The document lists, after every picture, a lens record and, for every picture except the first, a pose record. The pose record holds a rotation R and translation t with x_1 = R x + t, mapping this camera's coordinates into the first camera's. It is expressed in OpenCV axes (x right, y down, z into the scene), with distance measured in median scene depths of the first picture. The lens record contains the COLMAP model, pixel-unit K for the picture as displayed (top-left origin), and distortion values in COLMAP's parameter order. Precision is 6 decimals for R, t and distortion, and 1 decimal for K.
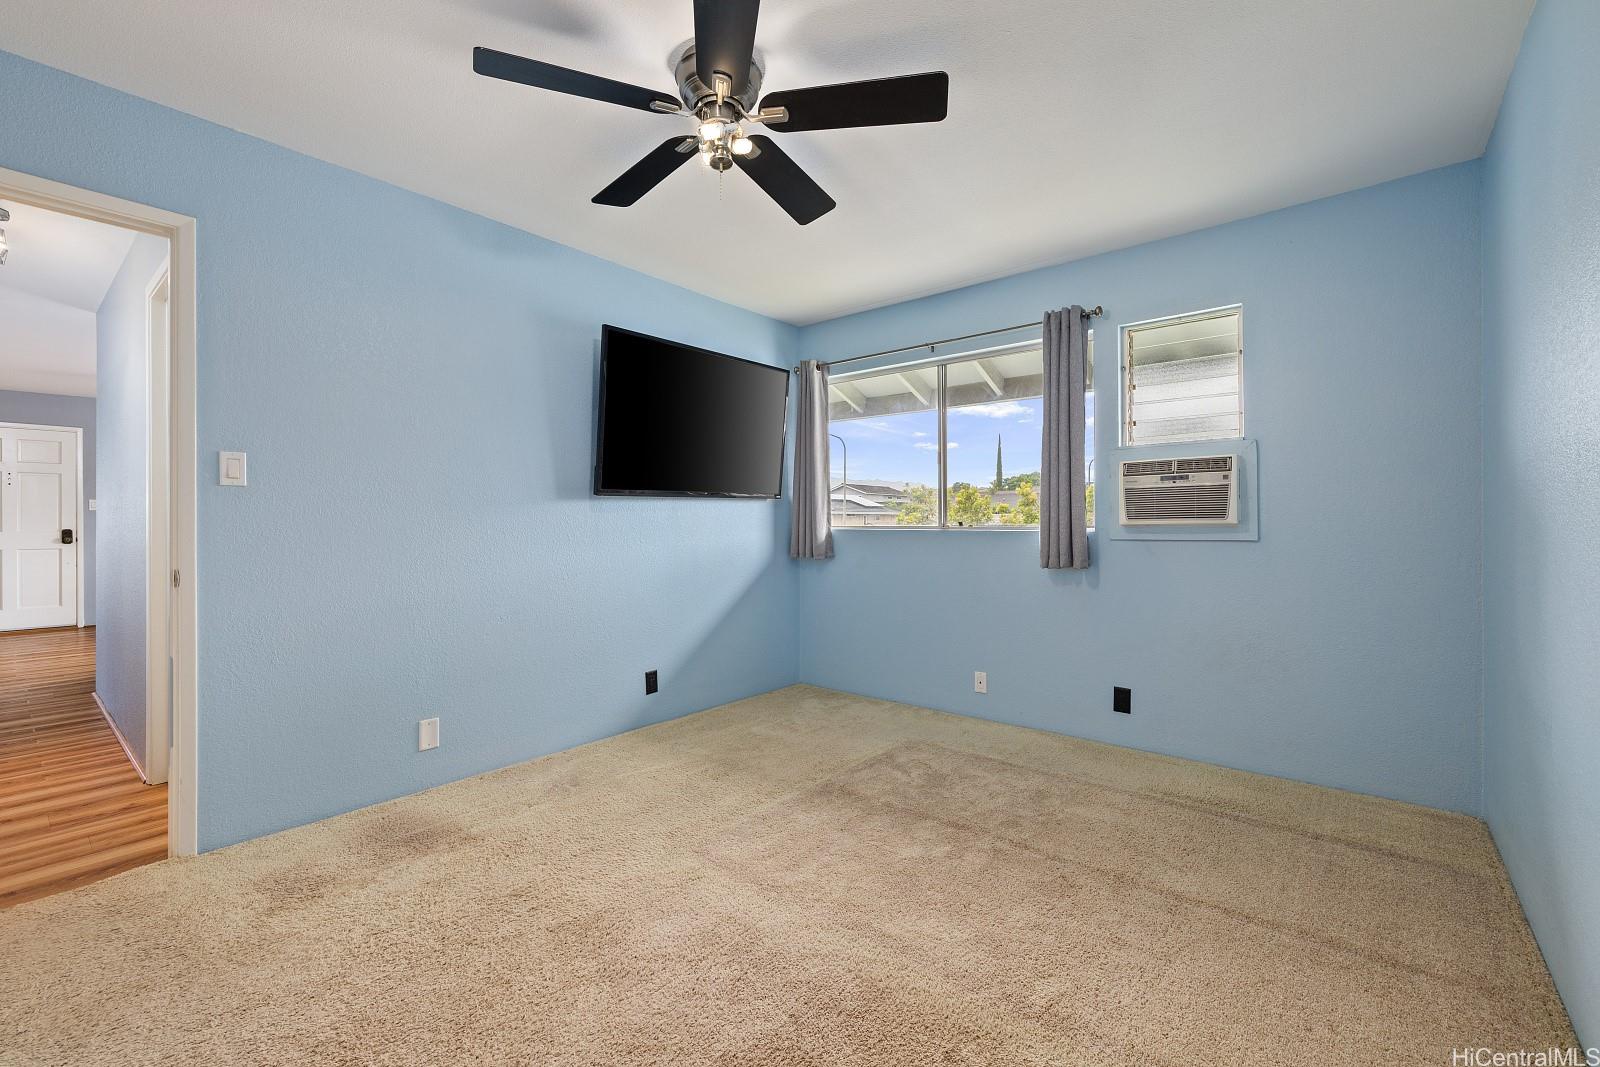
lens RADIAL K [[674.5, 0, 795.6], [0, 674.5, 527.1], [0, 0, 1]] dist [0.001321, 0.000388]
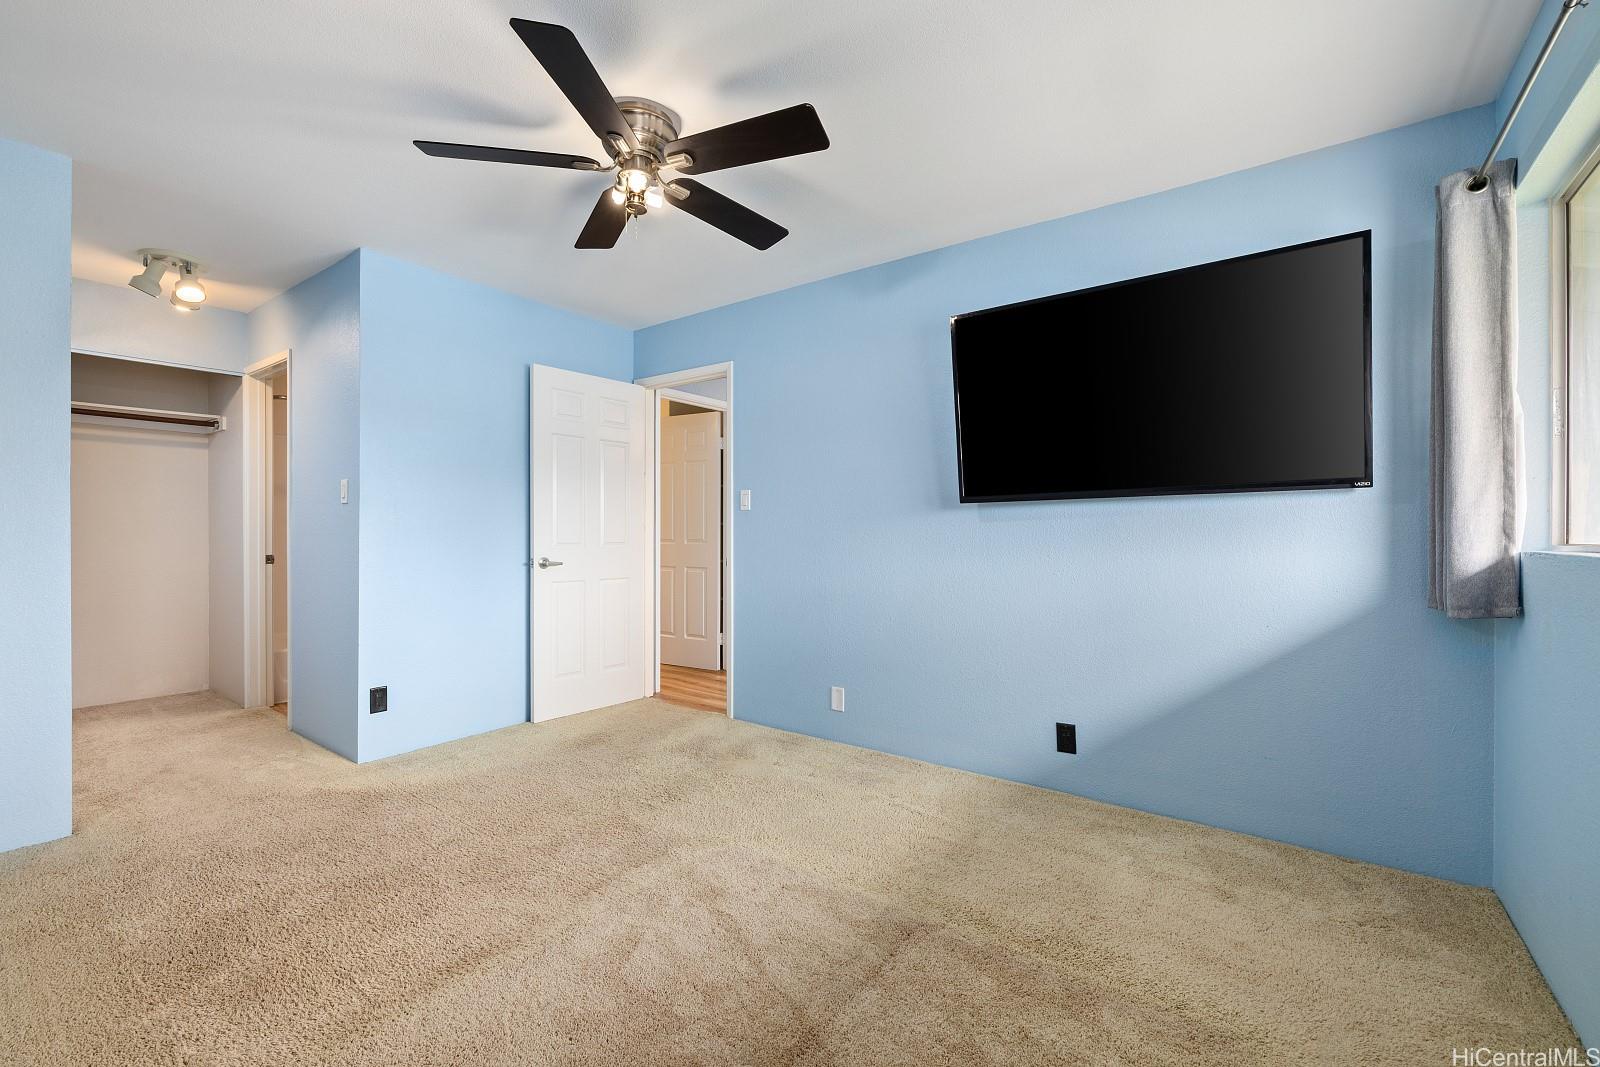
lens RADIAL K [[674.5, 0, 792.4], [0, 674.5, 531.7], [0, 0, 1]] dist [0.001321, 0.000388]
pose [[0.055165, -0.000733, -0.998477, 0.607933], [-0.010570, 0.999943, -0.001318, -0.003579], [0.998421, 0.010626, 0.055154, 0.715181]]
